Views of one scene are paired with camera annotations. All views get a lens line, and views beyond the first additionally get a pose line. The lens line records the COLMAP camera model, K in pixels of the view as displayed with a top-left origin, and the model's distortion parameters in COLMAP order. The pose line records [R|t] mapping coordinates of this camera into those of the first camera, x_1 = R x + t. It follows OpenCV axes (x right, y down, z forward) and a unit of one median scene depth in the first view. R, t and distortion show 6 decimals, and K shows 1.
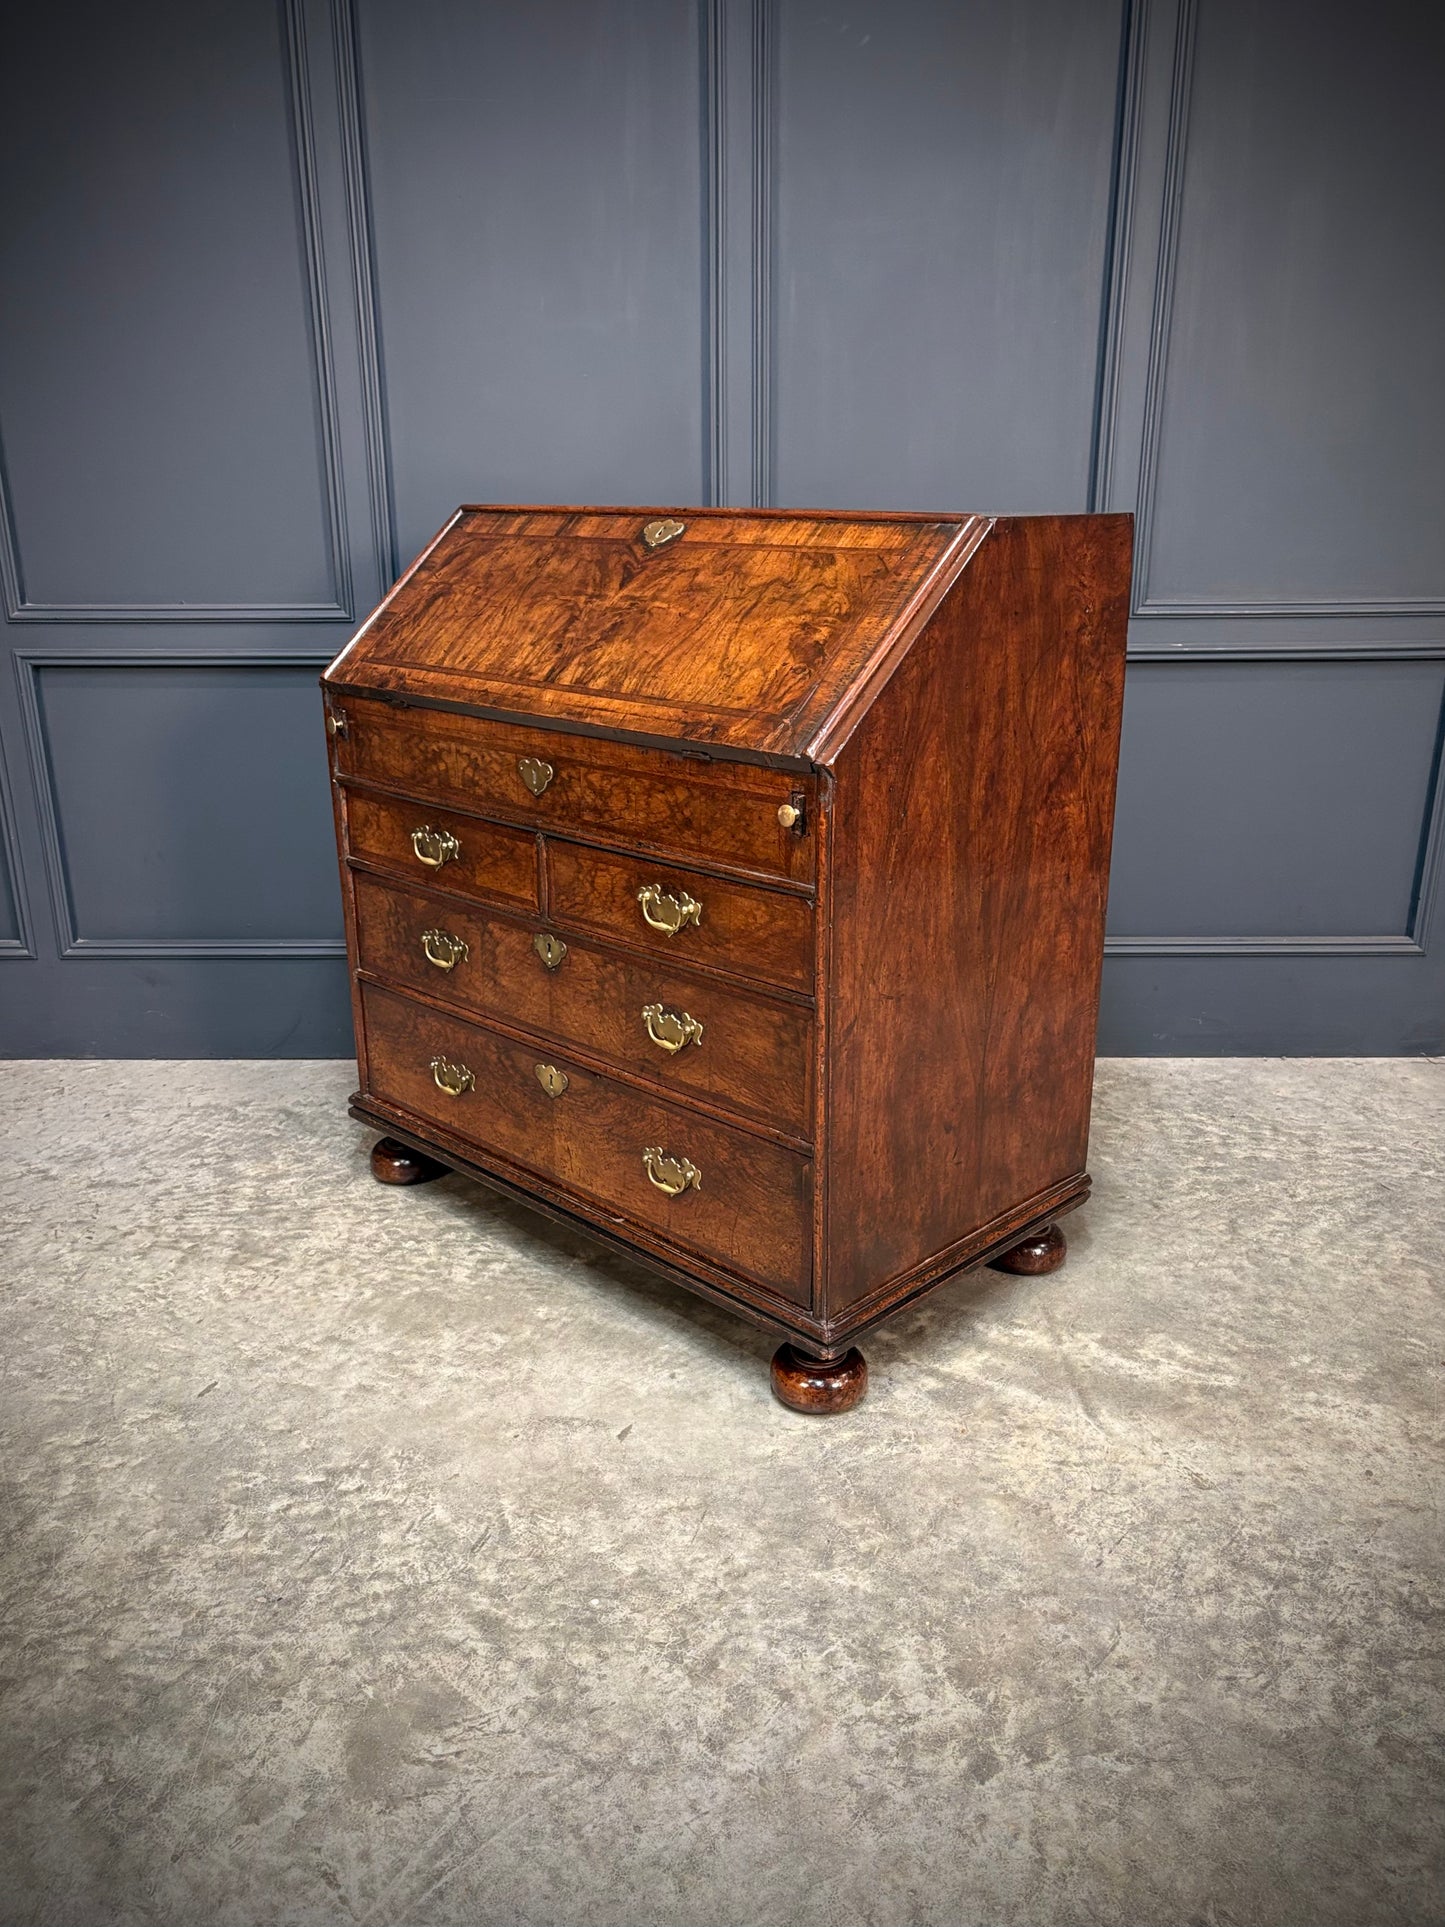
lens RADIAL K [[1514.9, 0, 705.5], [0, 1514.9, 963.2], [0, 0, 1]] dist [0.021914, -0.014726]
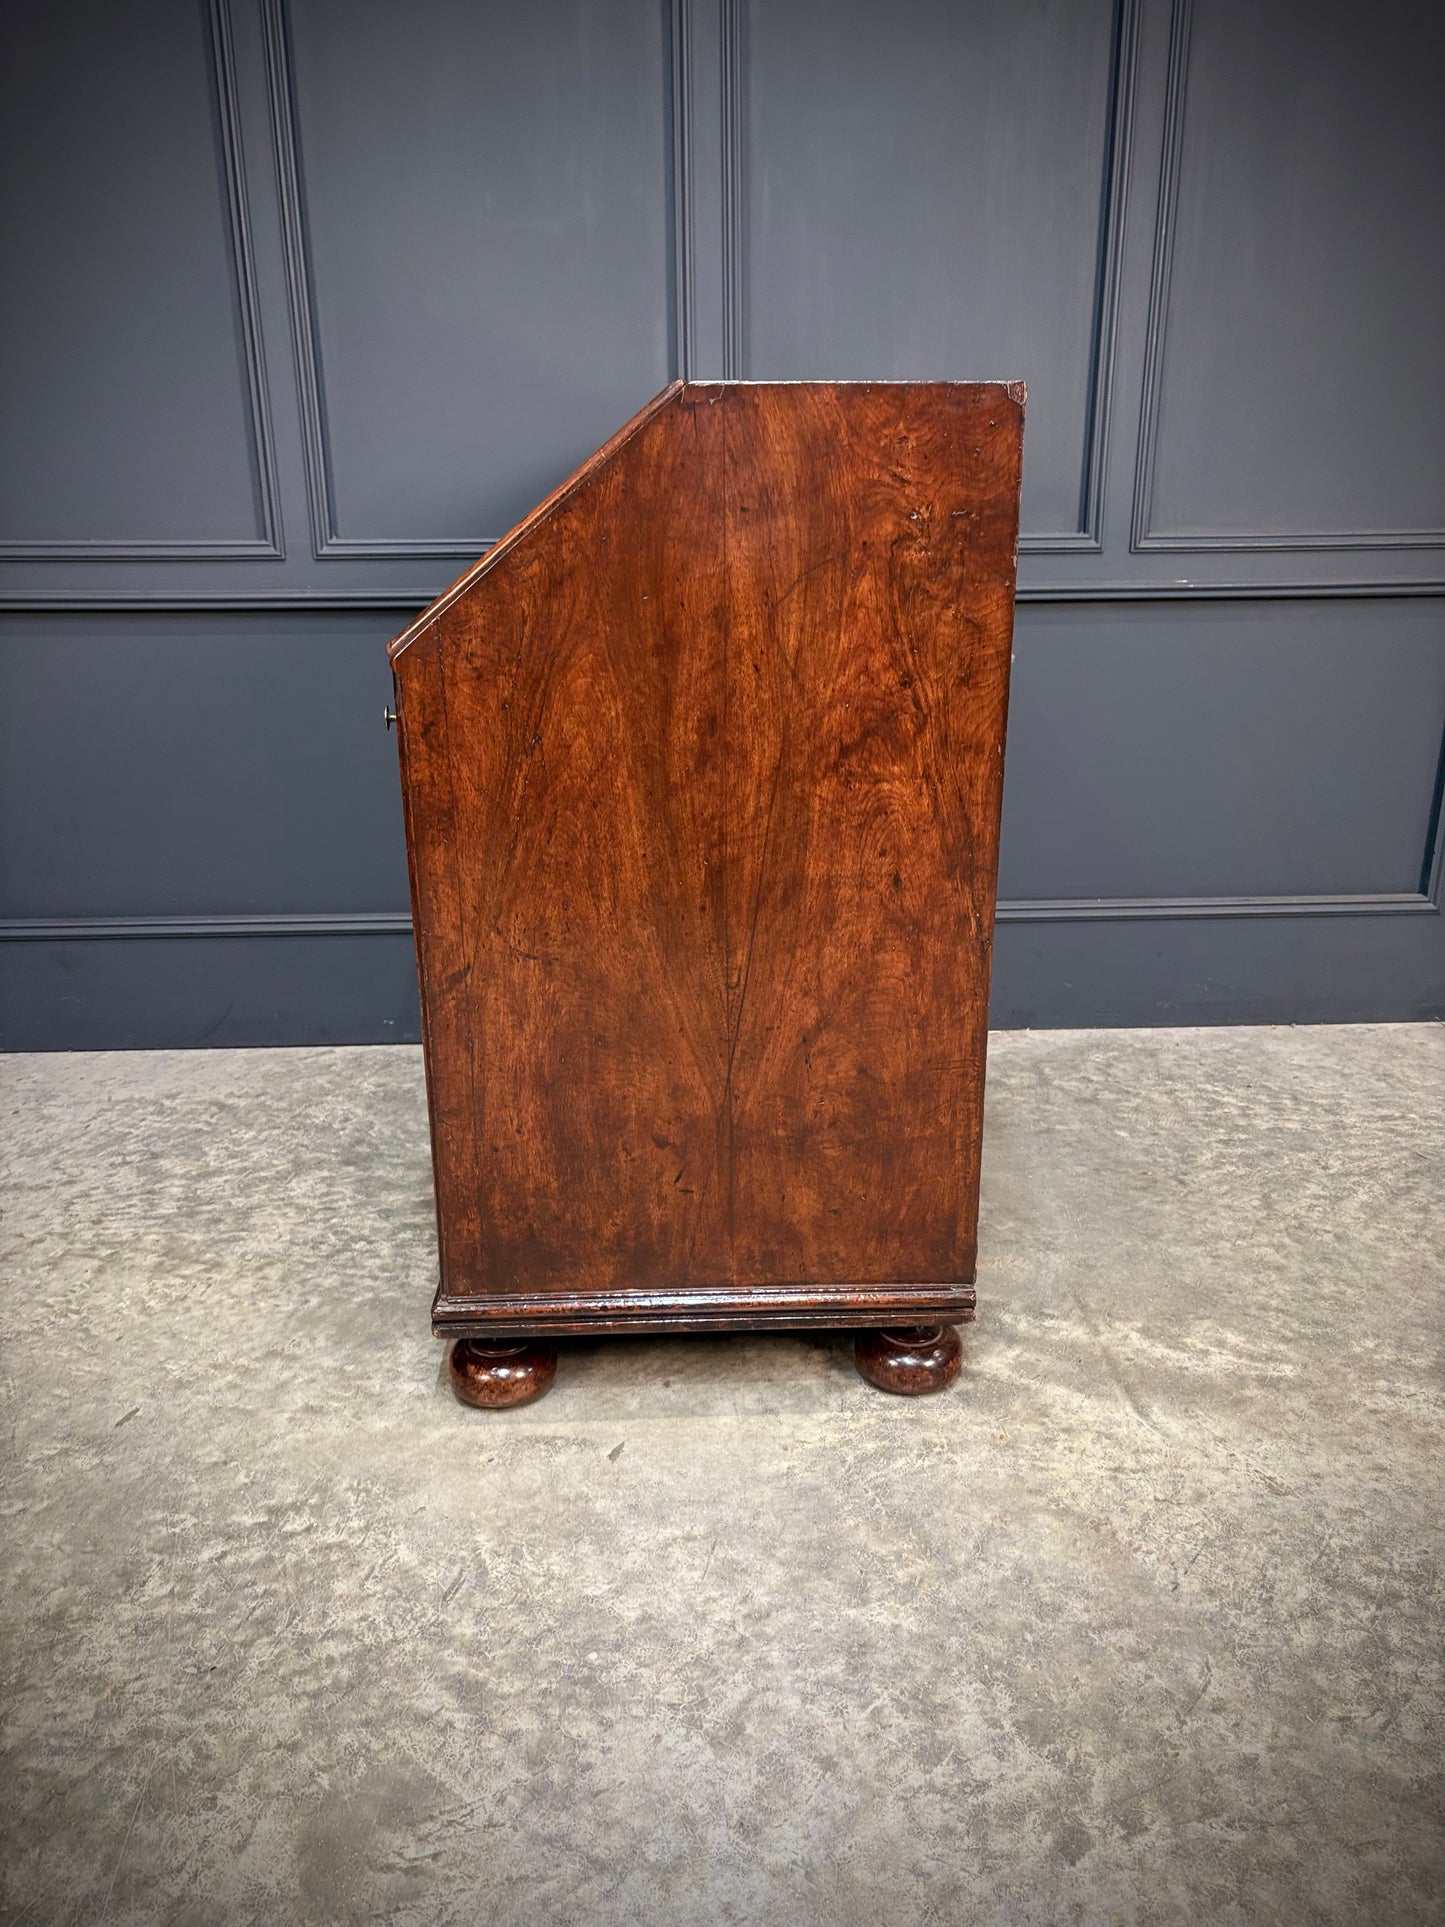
lens RADIAL K [[1502.1, 0, 722.4], [0, 1502.1, 970.5], [0, 0, 1]] dist [-0.015338, 0.083663]
pose [[0.998565, -0.017380, 0.050650, -0.031246], [0.017360, 0.999849, 0.000834, 0.034090], [-0.050657, 0.000046, 0.998716, 0.138553]]
